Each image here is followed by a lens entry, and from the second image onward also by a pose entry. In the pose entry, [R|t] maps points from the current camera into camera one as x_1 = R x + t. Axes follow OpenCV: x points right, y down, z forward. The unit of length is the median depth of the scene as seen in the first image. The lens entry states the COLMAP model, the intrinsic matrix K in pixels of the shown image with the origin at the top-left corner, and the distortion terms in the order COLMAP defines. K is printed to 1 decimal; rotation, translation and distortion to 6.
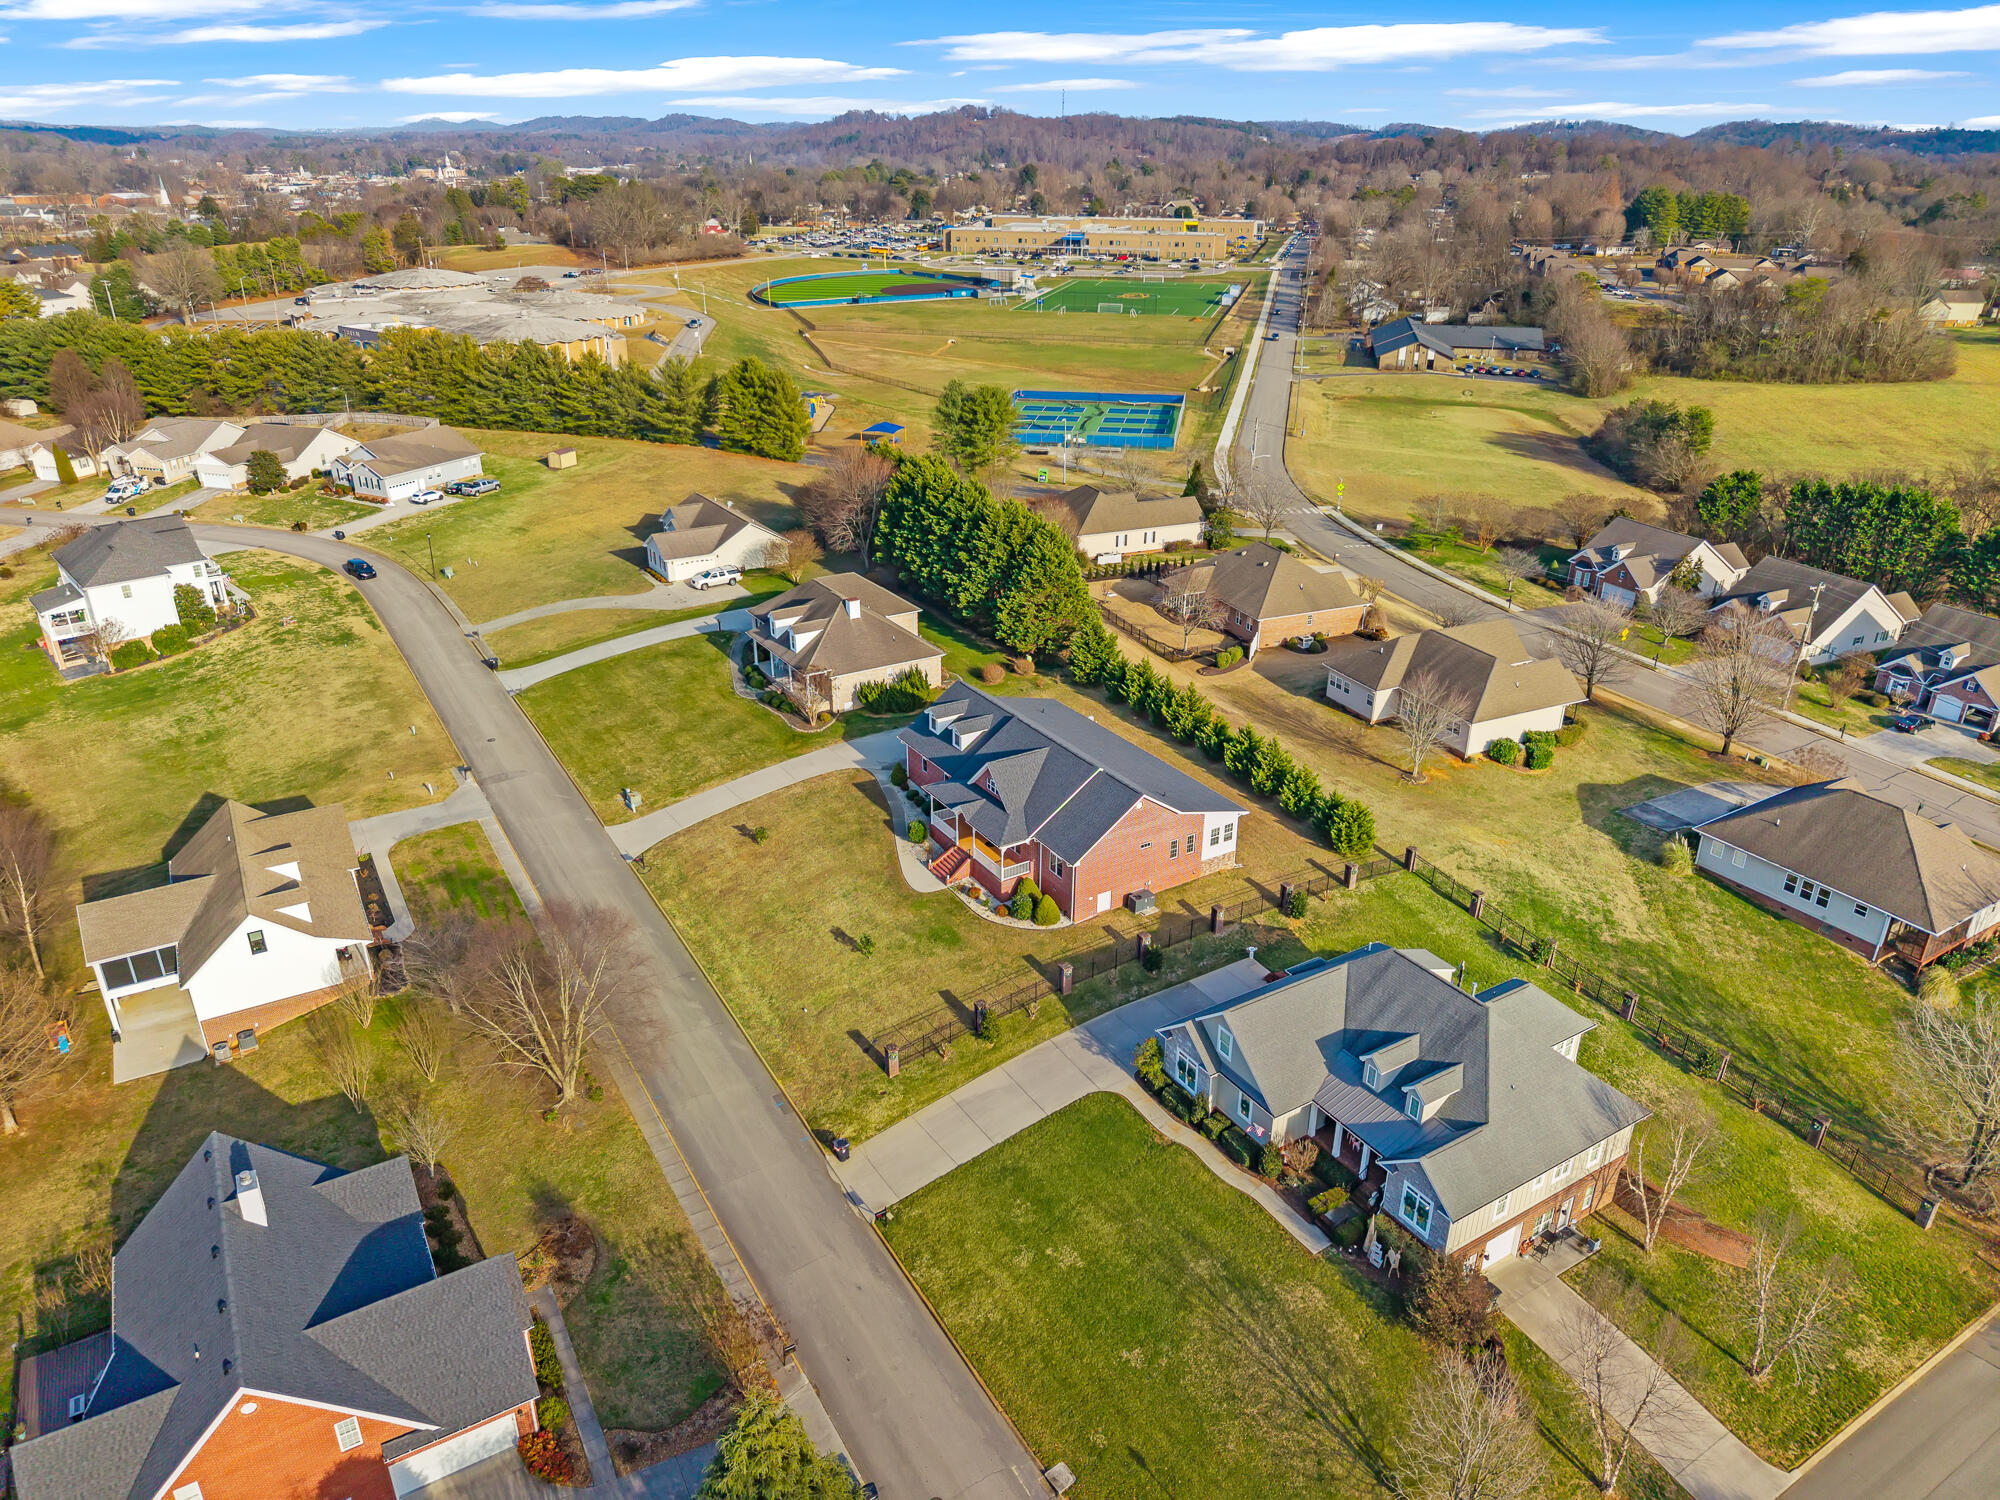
lens RADIAL K [[1356.5, 0, 1000.0], [0, 1356.5, 750.0], [0, 0, 1]] dist [-0.000488, -0.000564]
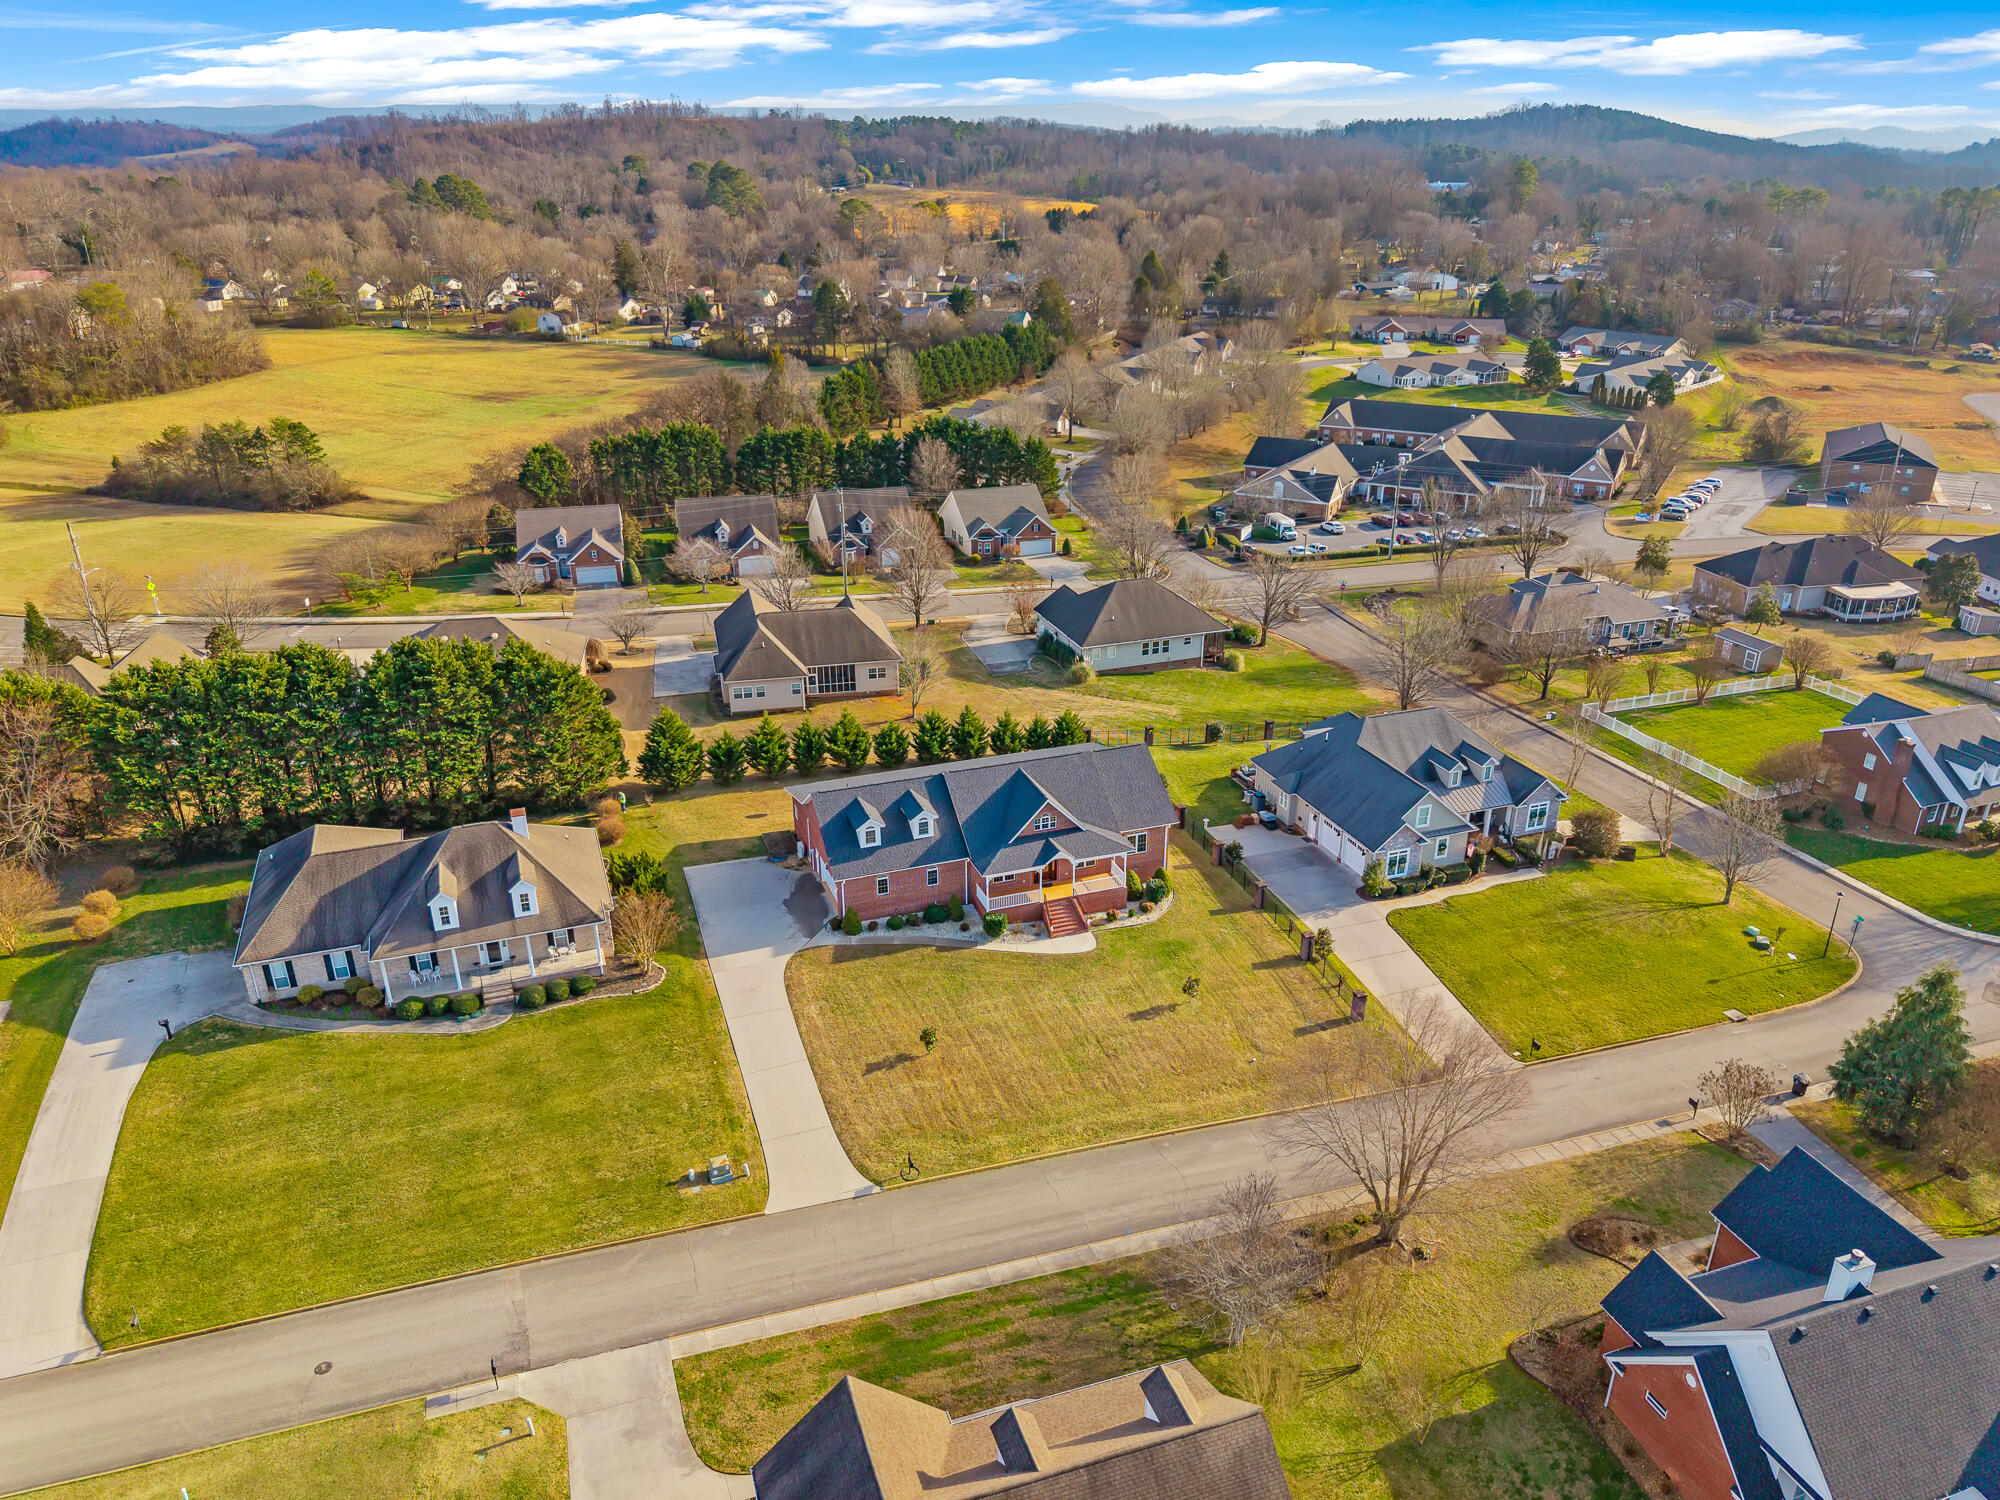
lens RADIAL K [[1356.5, 0, 1000.0], [0, 1356.5, 750.0], [0, 0, 1]] dist [-0.000488, -0.000564]
pose [[0.213509, -0.399014, 0.891741, -0.829590], [0.401653, 0.867928, 0.292191, -0.307165], [-0.890555, 0.295785, 0.345575, 0.665831]]
